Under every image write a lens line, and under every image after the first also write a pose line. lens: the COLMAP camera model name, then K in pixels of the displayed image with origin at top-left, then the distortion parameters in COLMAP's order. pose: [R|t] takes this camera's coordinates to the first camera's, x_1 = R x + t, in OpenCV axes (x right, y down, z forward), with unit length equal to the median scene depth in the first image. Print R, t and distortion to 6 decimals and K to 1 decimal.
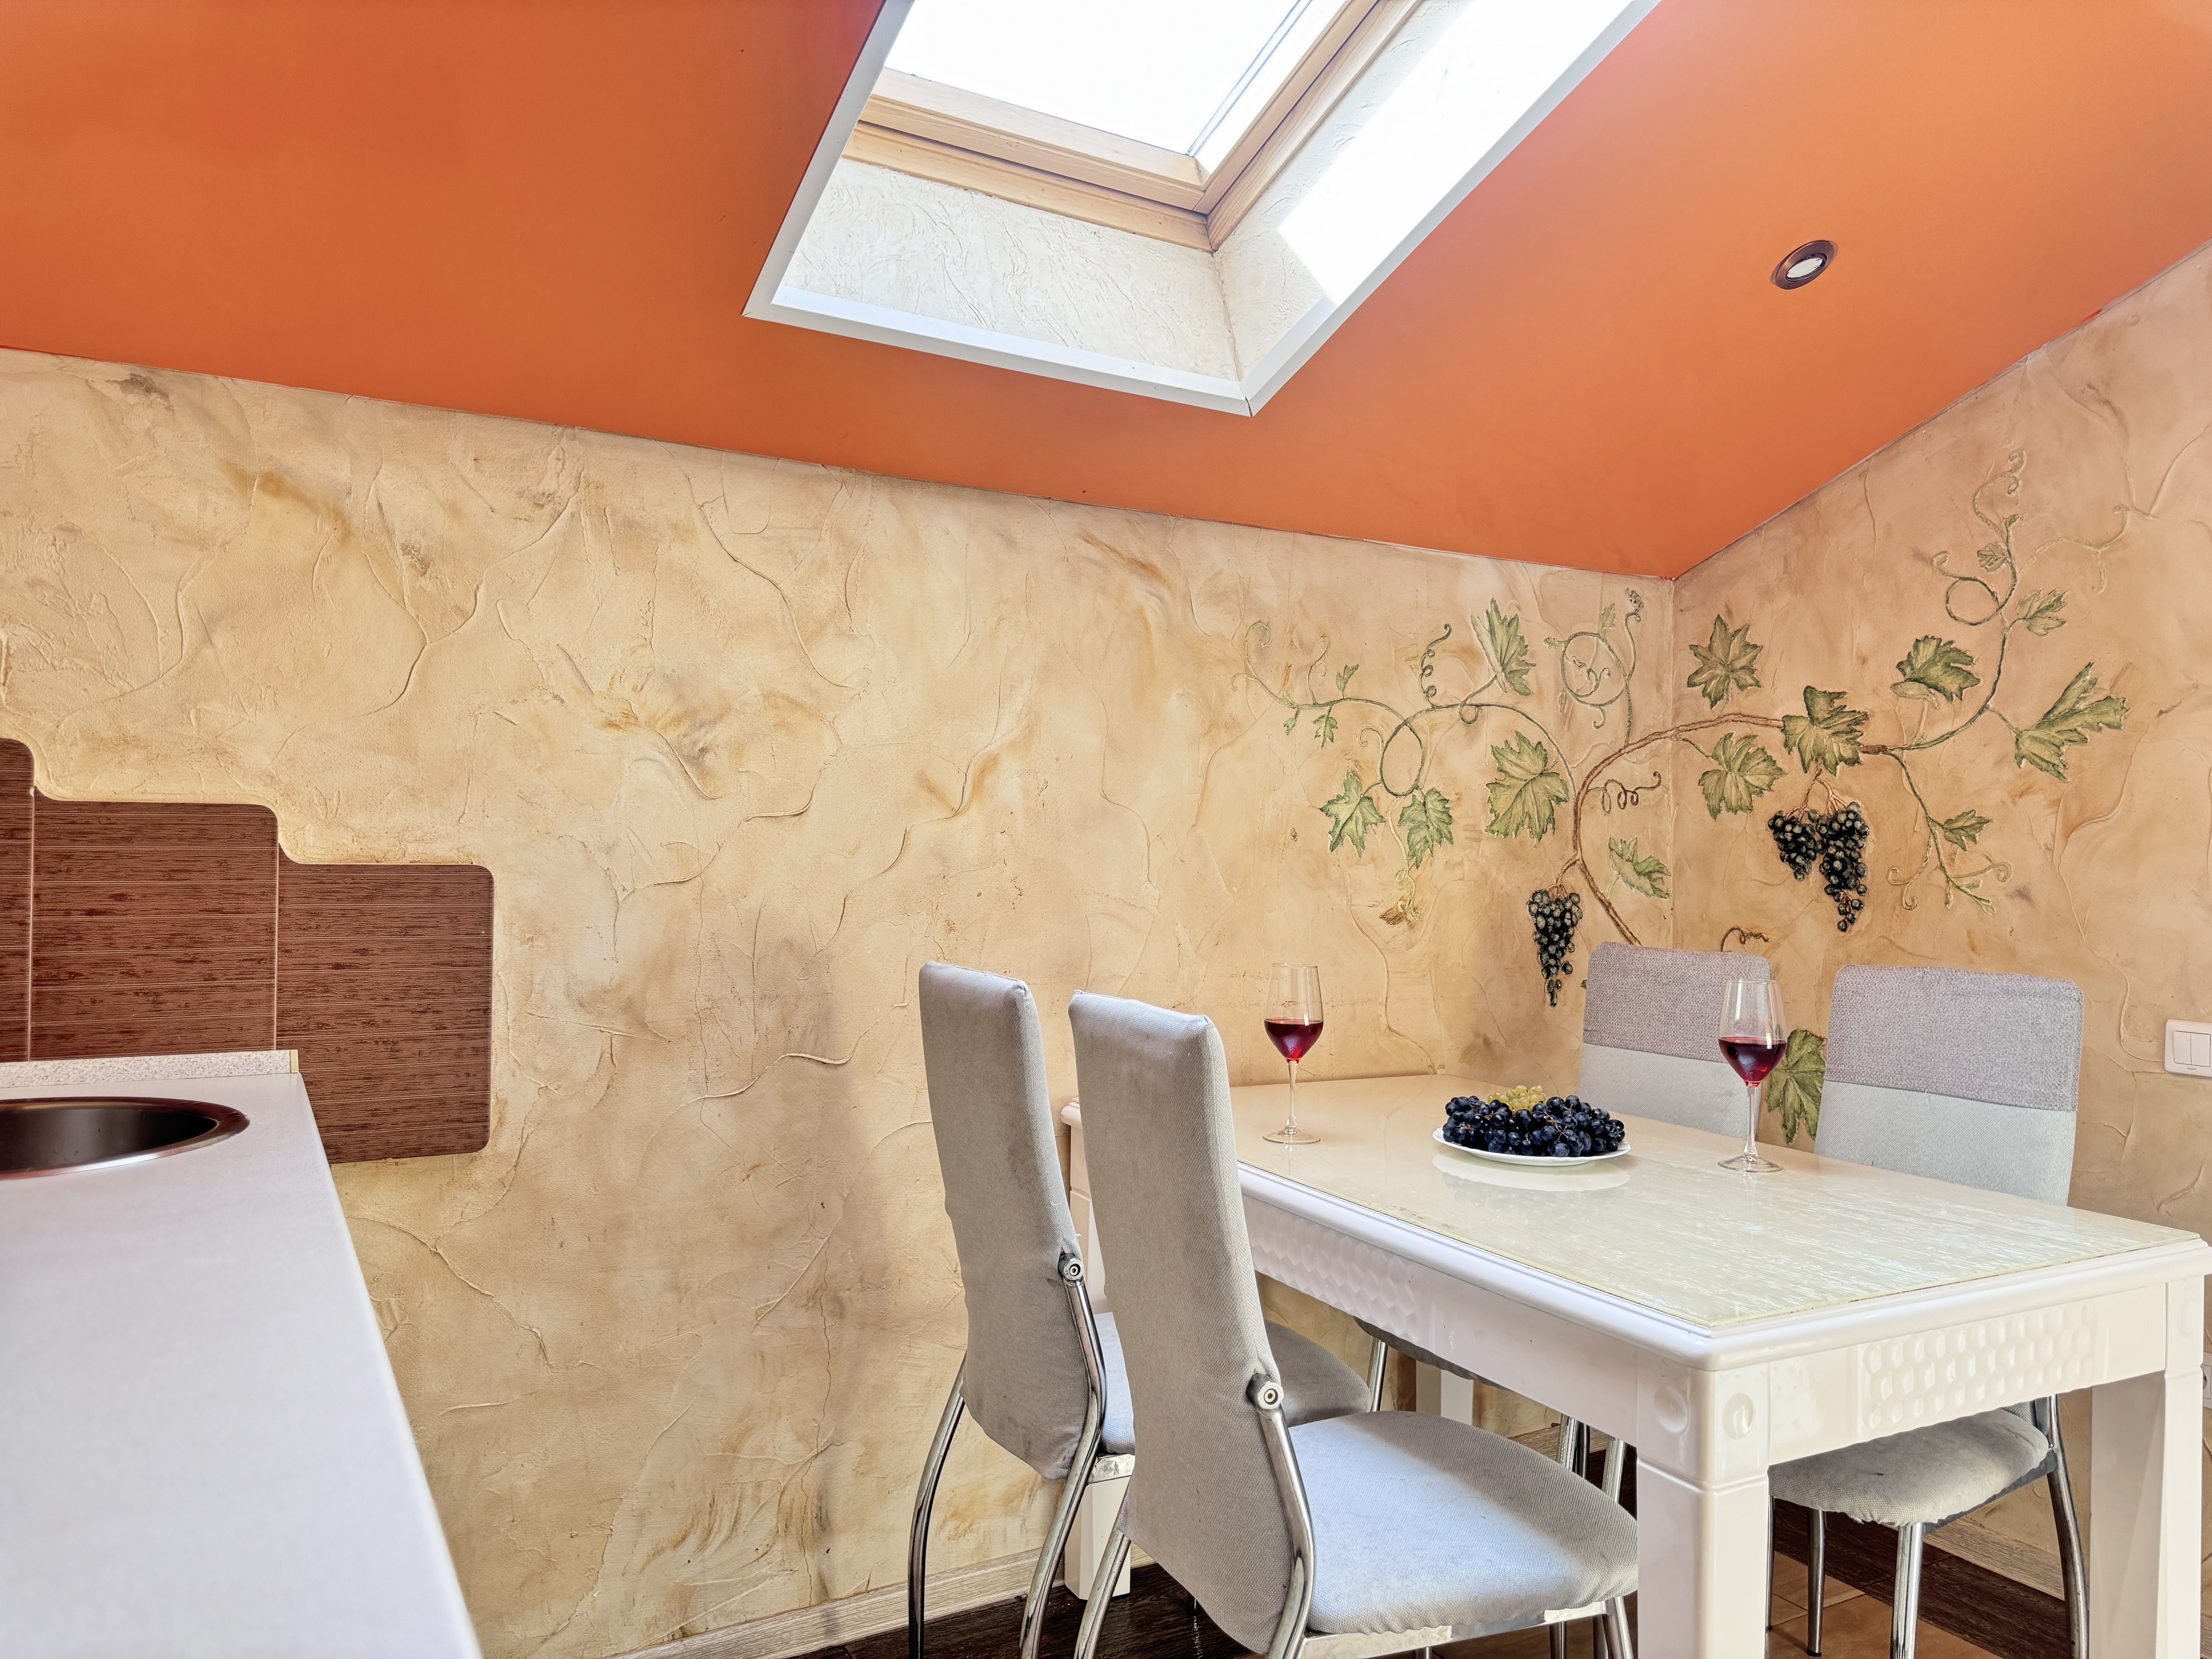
lens RADIAL K [[1586.6, 0, 1103.5], [0, 1586.6, 834.5], [0, 0, 1]] dist [0.011124, -0.021391]
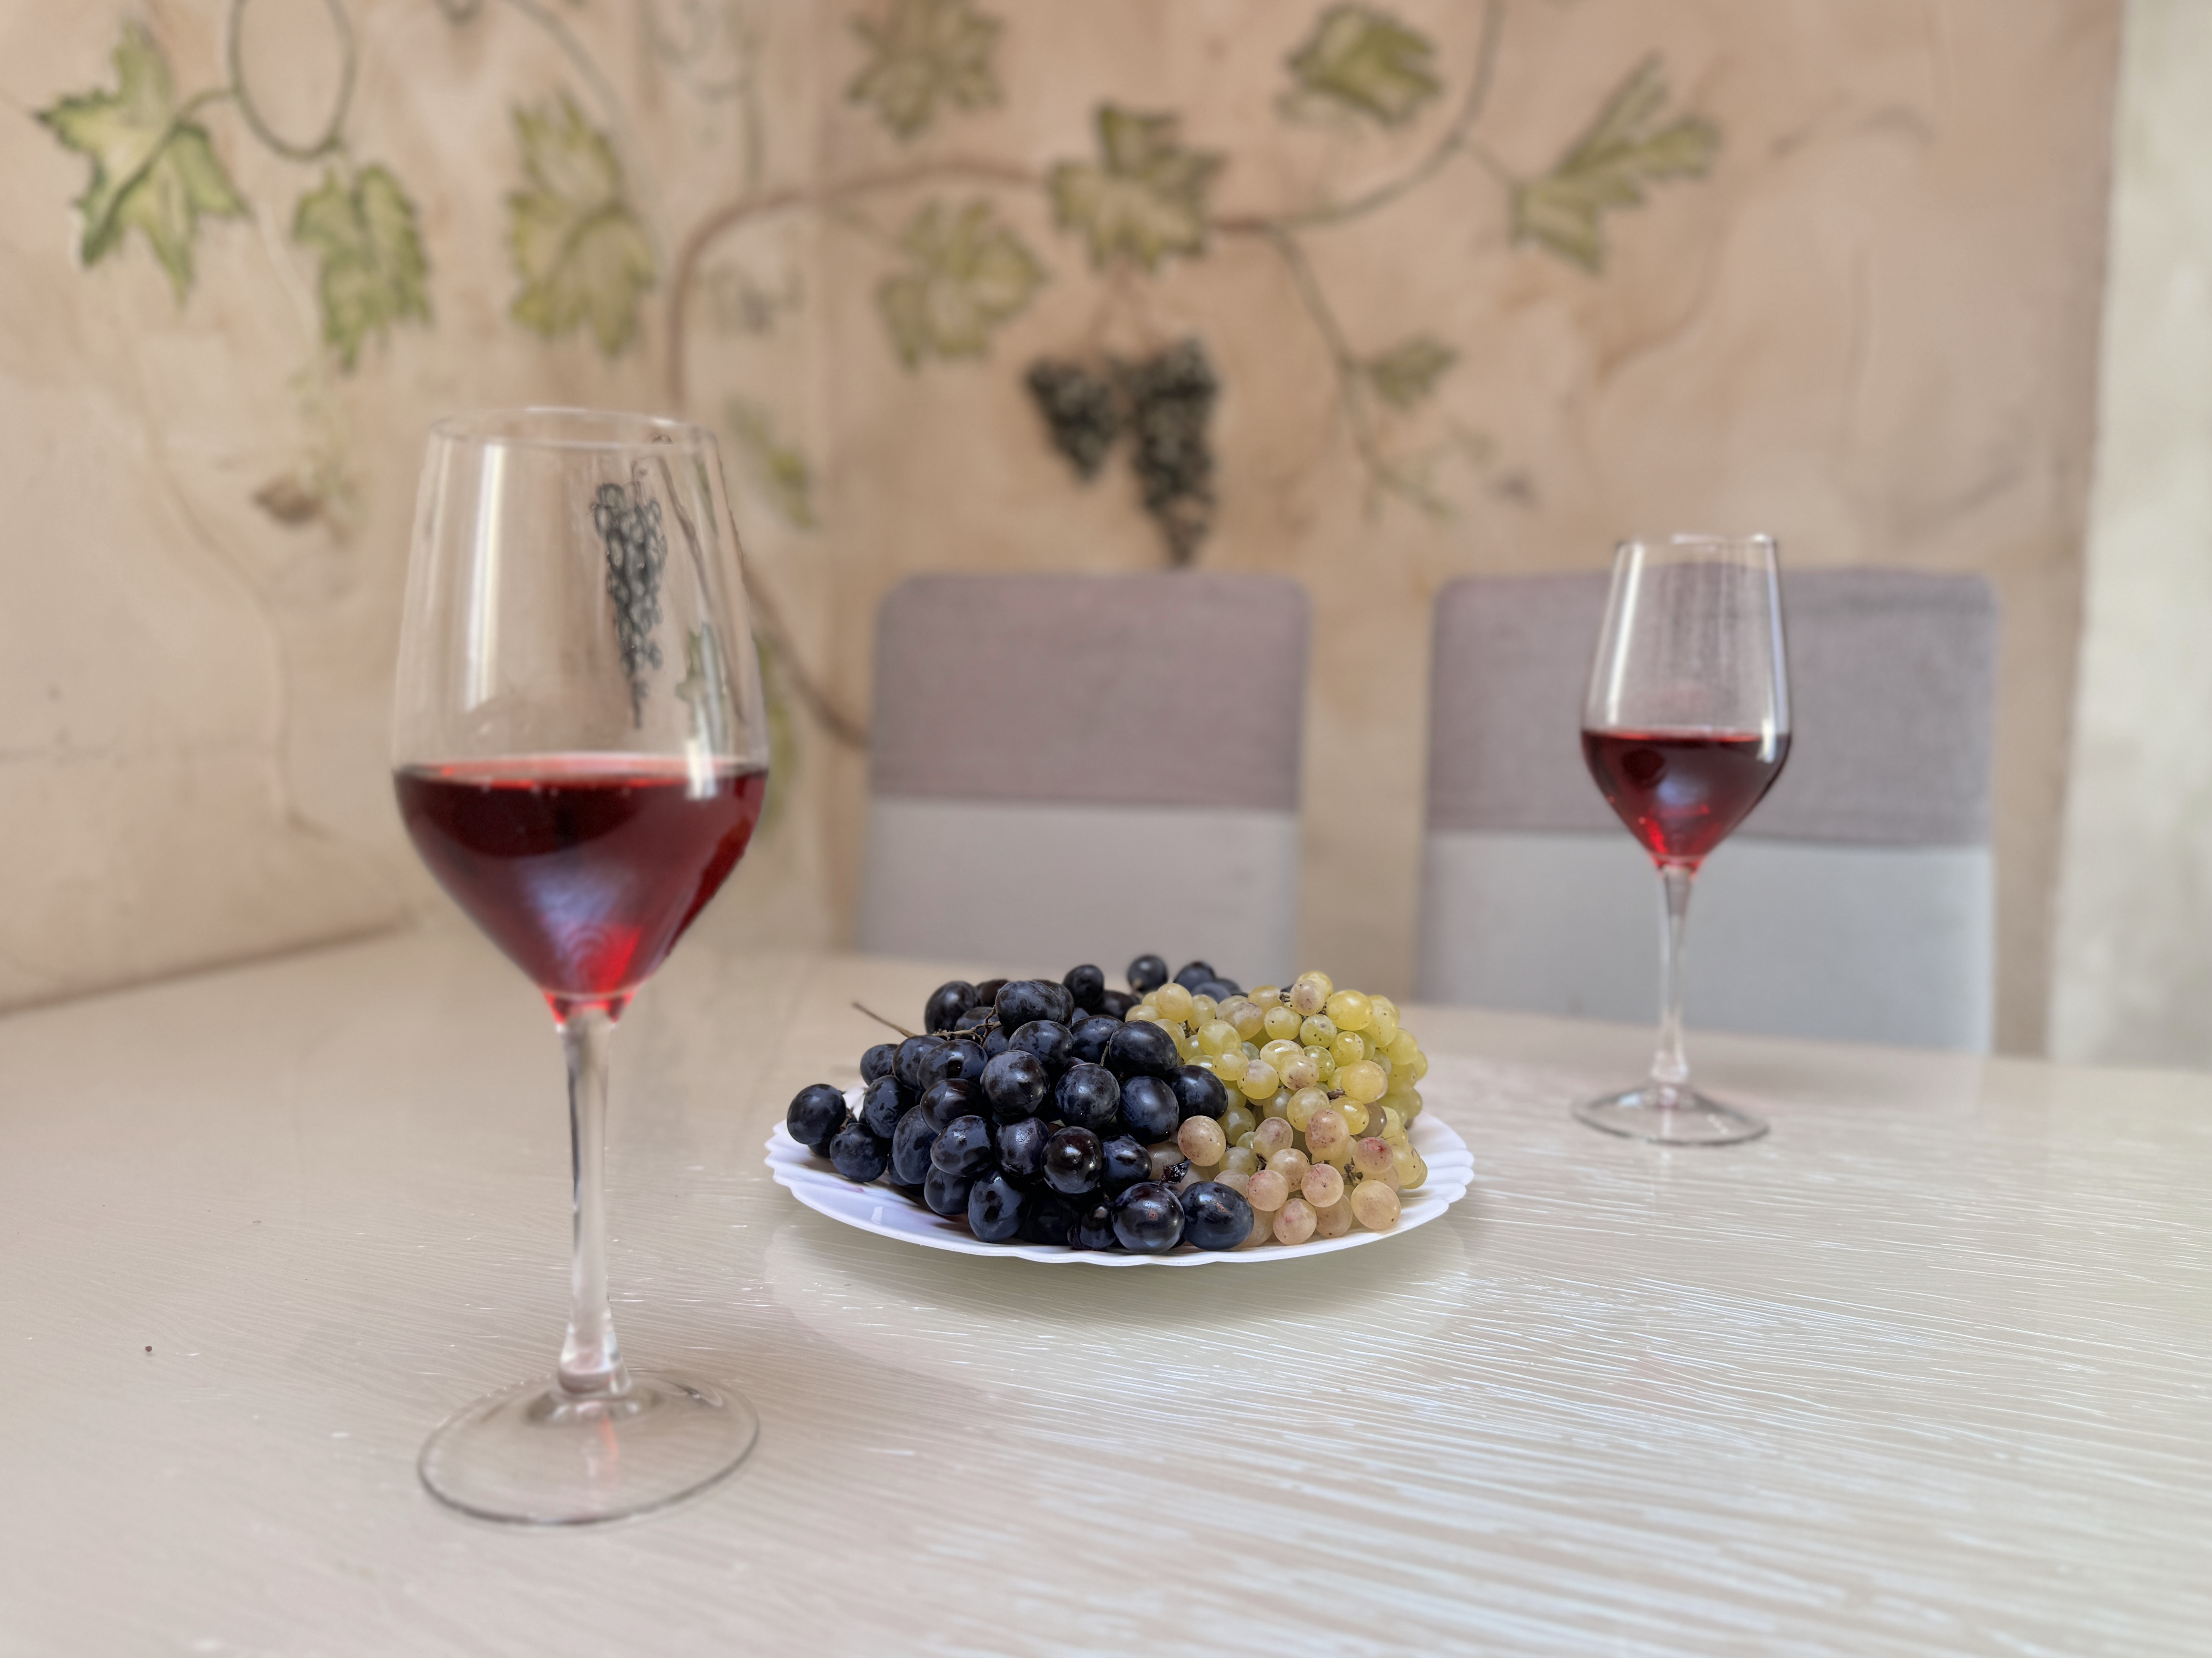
lens RADIAL K [[1732.3, 0, 1104.2], [0, 1732.3, 815.3], [0, 0, 1]] dist [-0.005235, 0.002738]
pose [[0.746391, -0.071768, 0.661626, 0.057899], [-0.000765, 0.994075, 0.108693, 0.077118], [-0.665507, -0.081633, 0.741914, 0.580086]]
